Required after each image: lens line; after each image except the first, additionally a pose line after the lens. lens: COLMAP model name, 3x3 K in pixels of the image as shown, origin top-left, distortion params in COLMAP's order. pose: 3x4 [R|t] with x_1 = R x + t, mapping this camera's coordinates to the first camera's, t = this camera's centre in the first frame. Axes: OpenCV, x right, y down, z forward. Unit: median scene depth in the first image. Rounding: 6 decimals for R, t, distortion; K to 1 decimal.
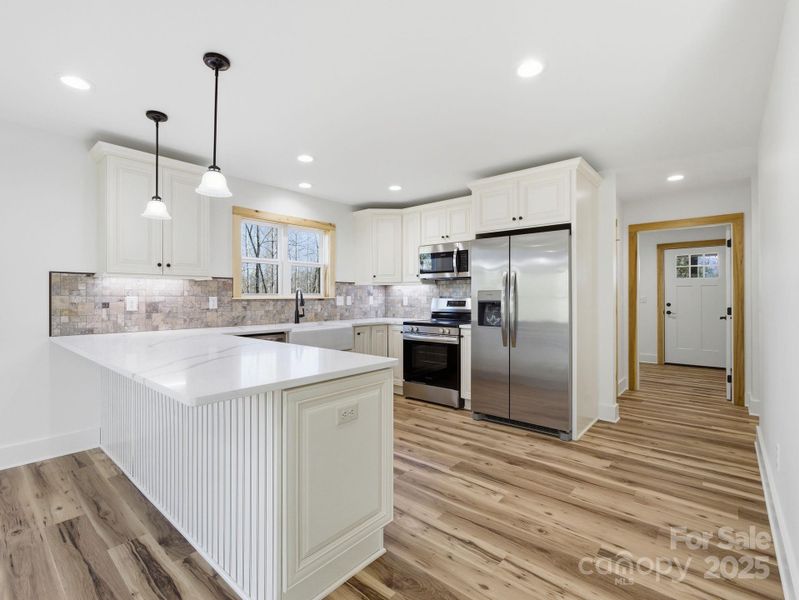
lens RADIAL K [[378.3, 0, 397.1], [0, 378.3, 297.4], [0, 0, 1]] dist [0.002129, 0.000024]
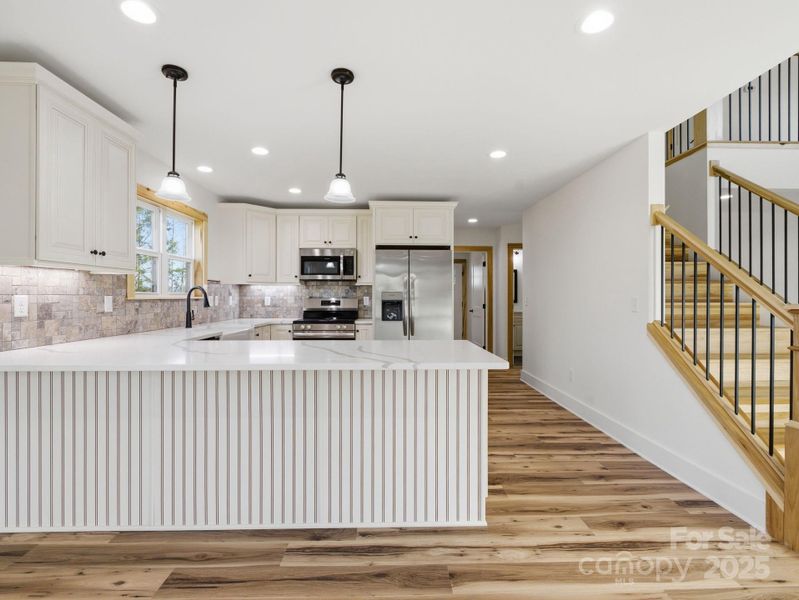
lens RADIAL K [[384.4, 0, 399.5], [0, 384.4, 295.4], [0, 0, 1]] dist [-0.001178, 0.000000]
pose [[0.736477, 0.004315, 0.676448, -0.573090], [-0.000192, 0.999981, -0.006169, 0.001594], [-0.676462, 0.004413, 0.736464, 0.046060]]
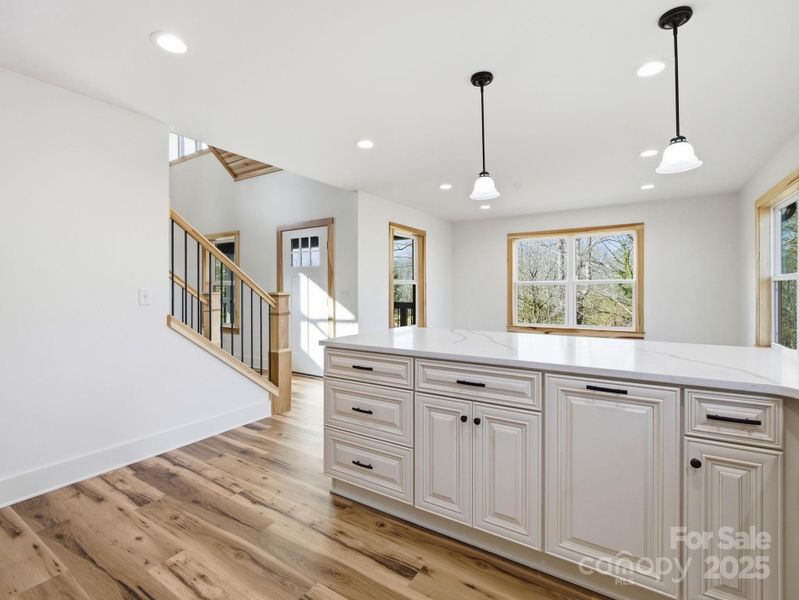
lens RADIAL K [[379.0, 0, 398.4], [0, 379.0, 292.0], [0, 0, 1]] dist [-0.001243, -0.000119]
pose [[-0.989816, 0.001440, -0.142348, -0.036848], [0.000383, 0.999972, 0.007449, 0.000049], [0.142355, 0.007319, -0.989789, 1.091180]]
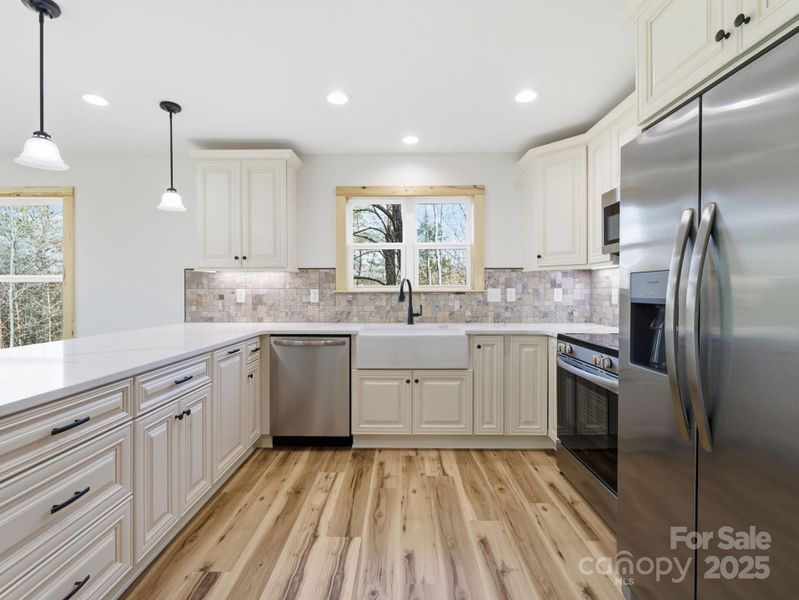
lens RADIAL K [[379.0, 0, 398.4], [0, 379.0, 292.0], [0, 0, 1]] dist [-0.001243, -0.000119]
pose [[0.645986, 0.002853, -0.763344, 0.348924], [-0.000162, 0.999994, 0.003601, 0.001232], [0.763349, -0.002202, 0.645982, 0.556218]]
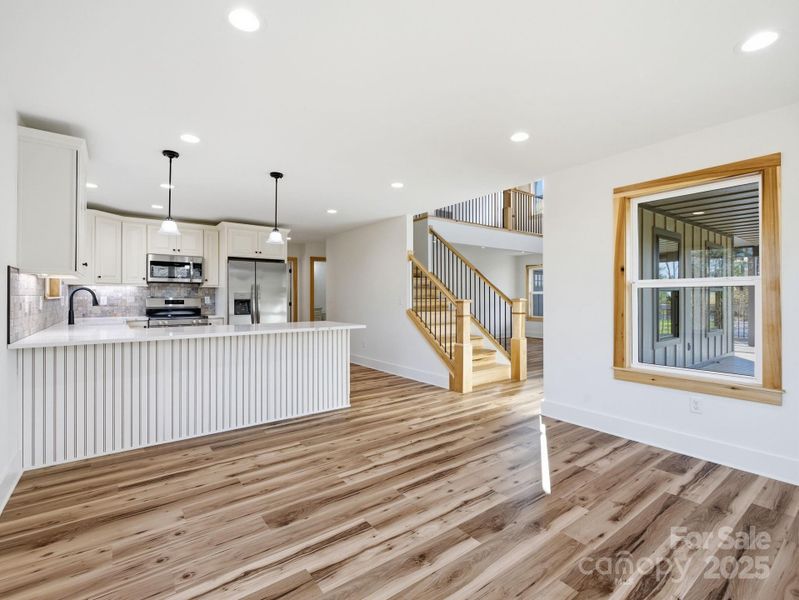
lens RADIAL K [[379.0, 0, 398.4], [0, 379.0, 292.0], [0, 0, 1]] dist [-0.001243, -0.000119]
pose [[0.209668, 0.012988, 0.977686, -1.176794], [0.000948, 0.999909, -0.013486, 0.000847], [-0.977772, 0.003755, 0.209636, -0.009611]]
